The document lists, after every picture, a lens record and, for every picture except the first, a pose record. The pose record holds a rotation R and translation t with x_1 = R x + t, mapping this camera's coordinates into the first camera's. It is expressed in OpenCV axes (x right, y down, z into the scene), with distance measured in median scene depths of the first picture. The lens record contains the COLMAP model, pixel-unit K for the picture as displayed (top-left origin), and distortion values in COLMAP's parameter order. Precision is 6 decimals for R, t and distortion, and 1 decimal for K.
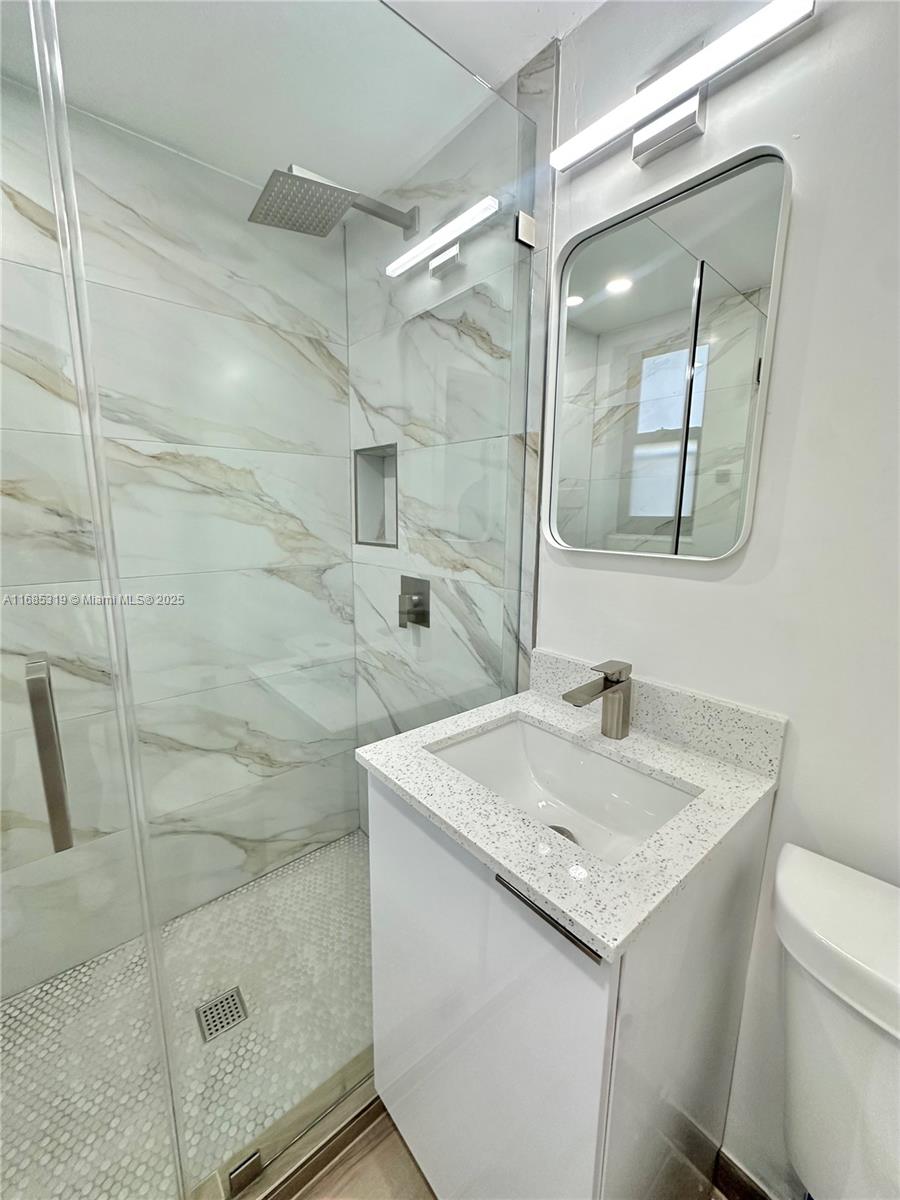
lens RADIAL K [[480.9, 0, 451.8], [0, 480.9, 602.3], [0, 0, 1]] dist [-0.003598, 0.000521]
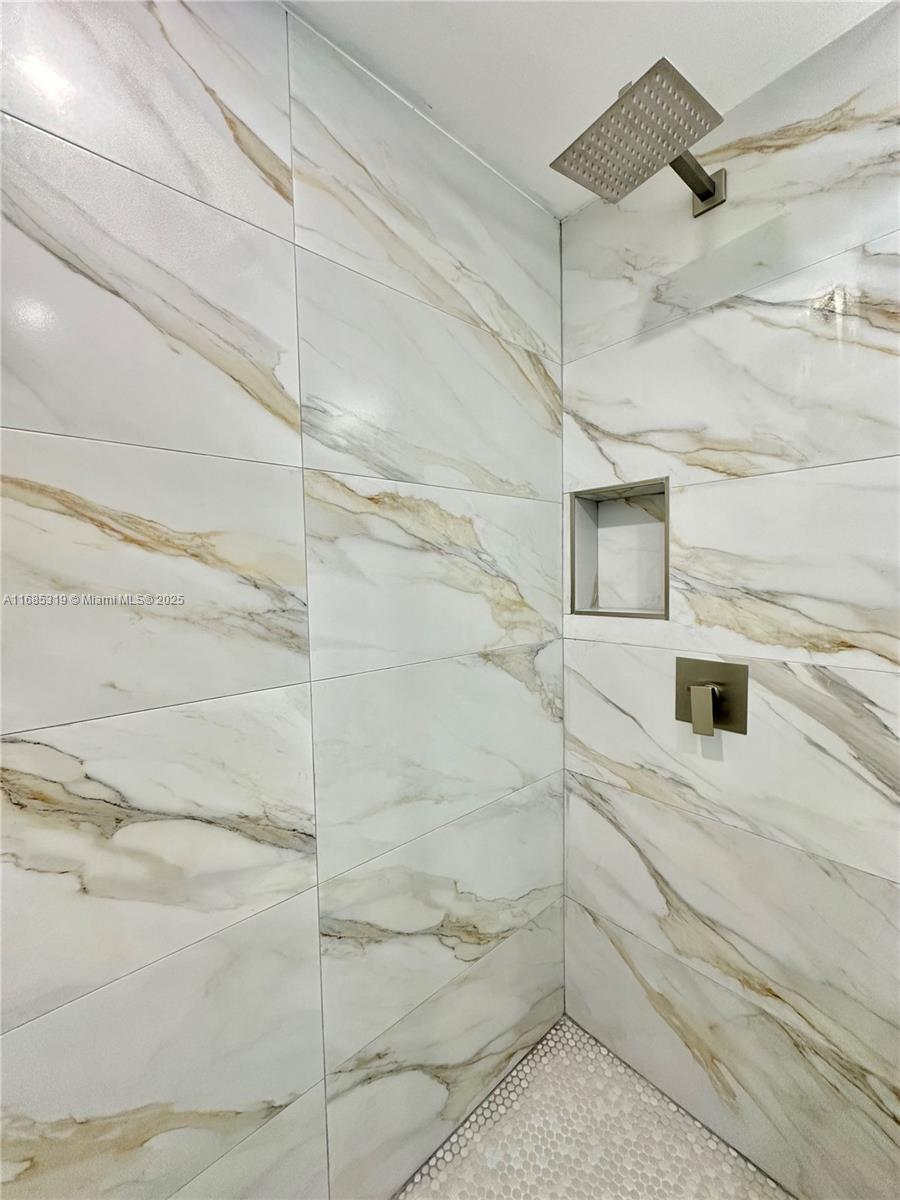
lens RADIAL K [[480.9, 0, 450.6], [0, 480.9, 601.7], [0, 0, 1]] dist [-0.003598, 0.000521]
pose [[0.999523, -0.029301, 0.009779, -0.495726], [0.030326, 0.991013, -0.130284, -0.060967], [-0.005873, 0.130518, 0.991428, 0.320836]]
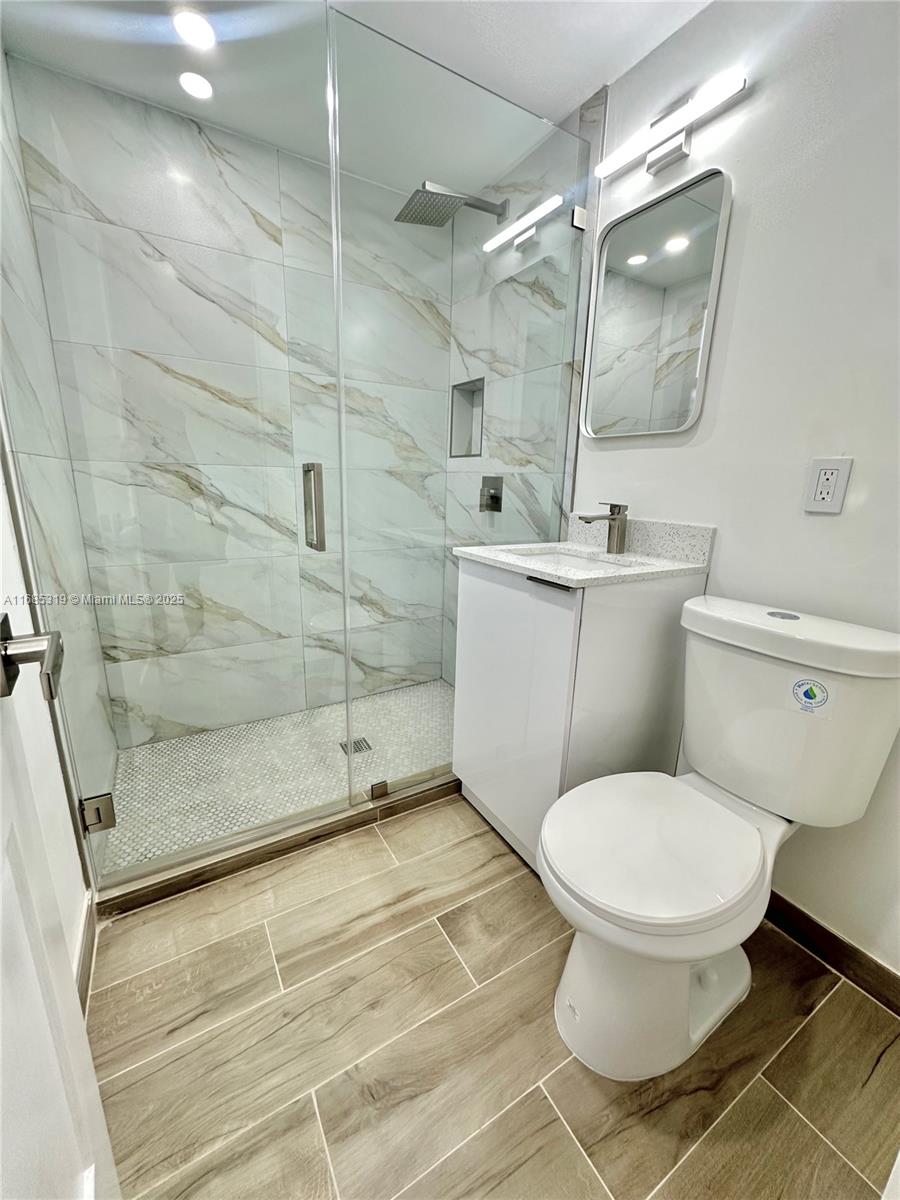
lens RADIAL K [[480.9, 0, 451.2], [0, 480.9, 602.0], [0, 0, 1]] dist [-0.003598, 0.000521]
pose [[0.986673, 0.054900, -0.153177, 0.040973], [-0.045759, 0.996991, 0.062575, 0.246995], [0.156151, -0.054732, 0.986216, -0.437502]]
